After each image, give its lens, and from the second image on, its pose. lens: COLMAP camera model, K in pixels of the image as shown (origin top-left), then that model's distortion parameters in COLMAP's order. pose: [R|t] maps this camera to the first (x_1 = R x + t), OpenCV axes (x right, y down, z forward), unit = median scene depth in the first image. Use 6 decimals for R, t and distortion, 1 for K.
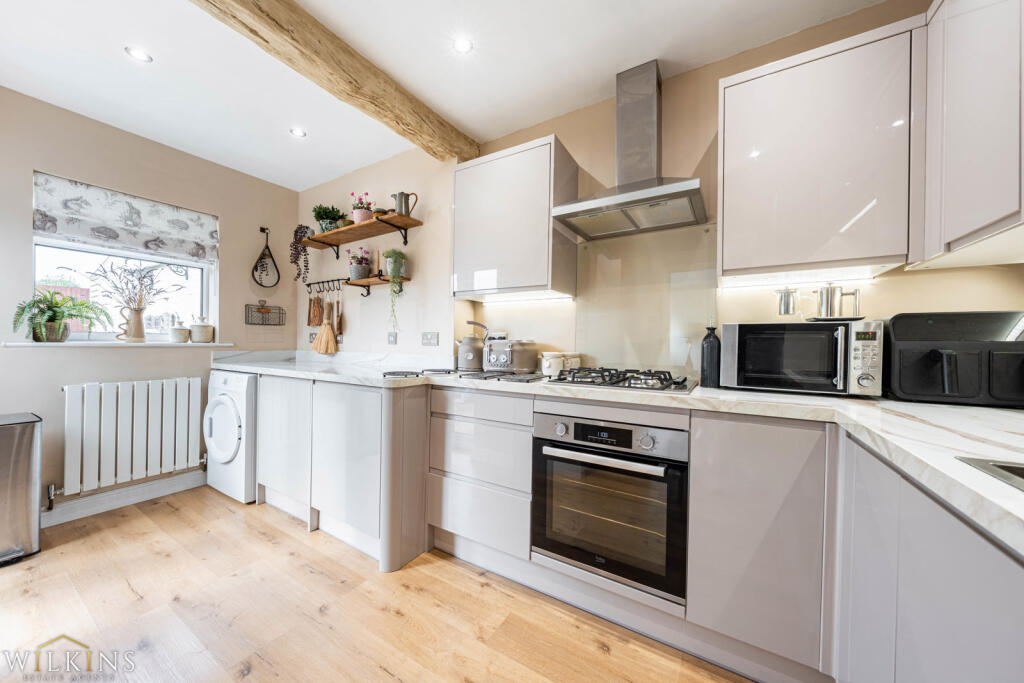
lens RADIAL K [[364.1, 0, 503.8], [0, 364.1, 337.9], [0, 0, 1]] dist [0.000053, -0.000008]
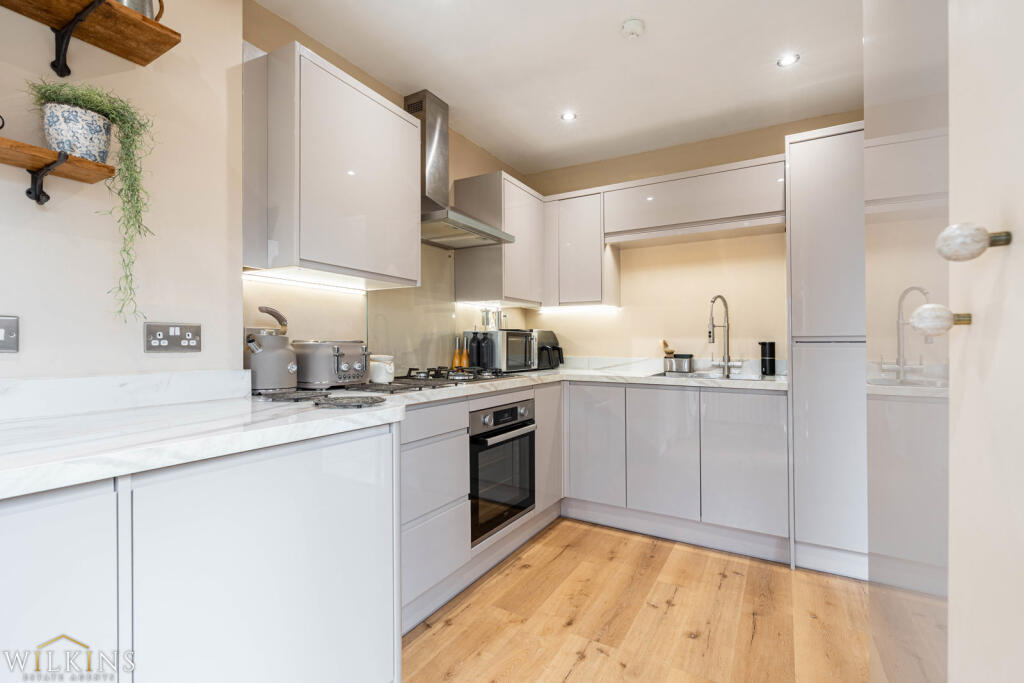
lens RADIAL K [[472.7, 0, 512.0], [0, 472.7, 341.5], [0, 0, 1]] dist [-0.001573, -0.000109]
pose [[-0.046076, 0.001699, 0.998936, -1.309977], [-0.009580, 0.999952, -0.002142, 0.007915], [-0.998892, -0.009669, -0.046058, 0.999395]]
